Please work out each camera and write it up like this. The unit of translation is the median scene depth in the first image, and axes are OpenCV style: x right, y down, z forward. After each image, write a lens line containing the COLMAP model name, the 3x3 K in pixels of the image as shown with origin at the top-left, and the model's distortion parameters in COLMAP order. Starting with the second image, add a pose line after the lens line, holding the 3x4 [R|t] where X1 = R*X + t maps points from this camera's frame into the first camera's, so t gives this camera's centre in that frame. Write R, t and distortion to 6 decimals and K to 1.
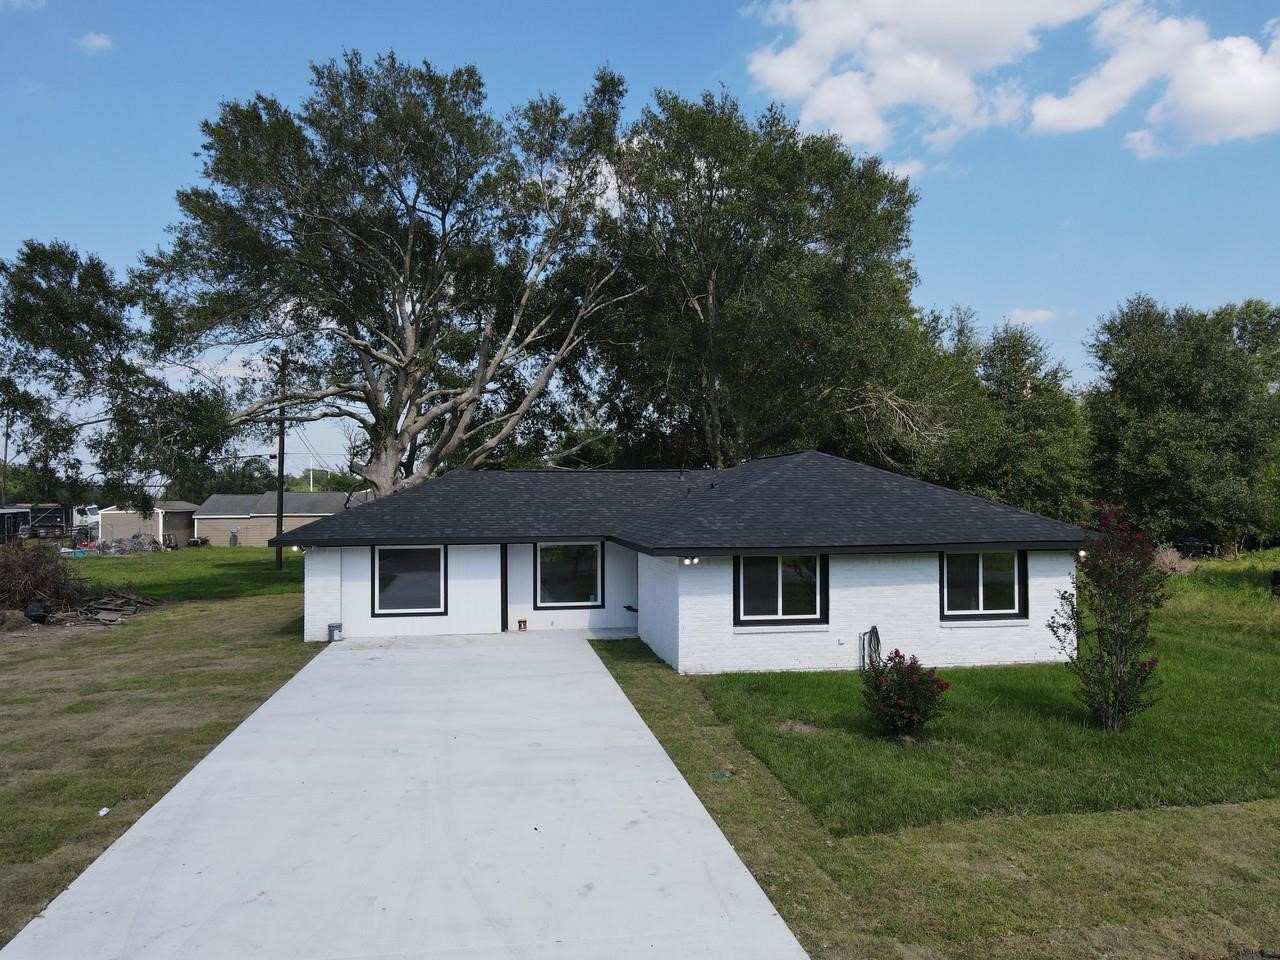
lens RADIAL K [[916.5, 0, 642.9], [0, 916.5, 480.5], [0, 0, 1]] dist [0.030339, 0.003505]
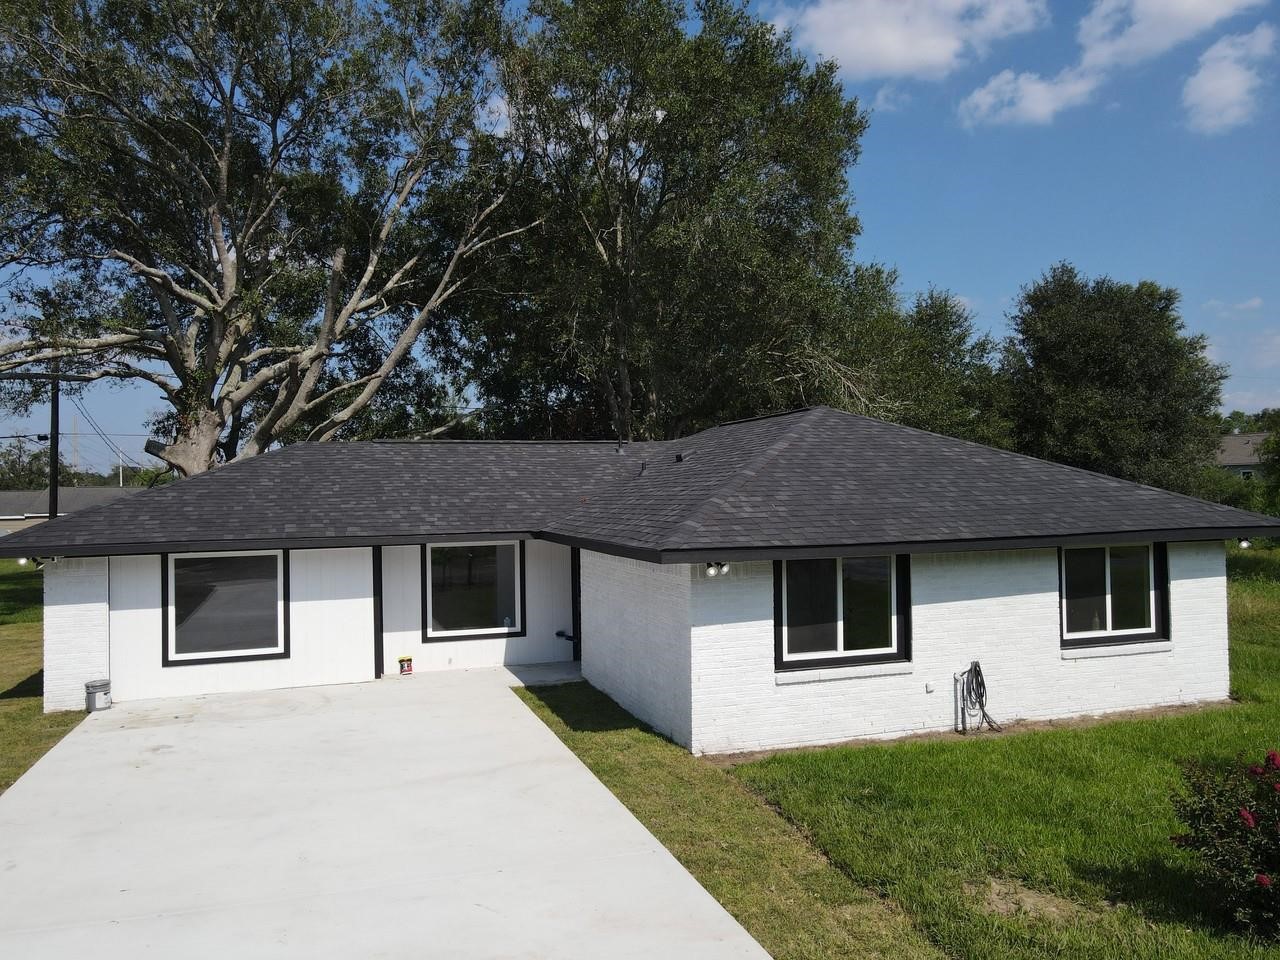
lens RADIAL K [[916.5, 0, 634.4], [0, 916.5, 481.7], [0, 0, 1]] dist [0.030339, 0.003505]
pose [[0.987488, -0.008456, 0.157465, -0.064867], [0.007576, 0.999952, 0.006189, 0.017570], [-0.157509, -0.004919, 0.987505, 0.281285]]
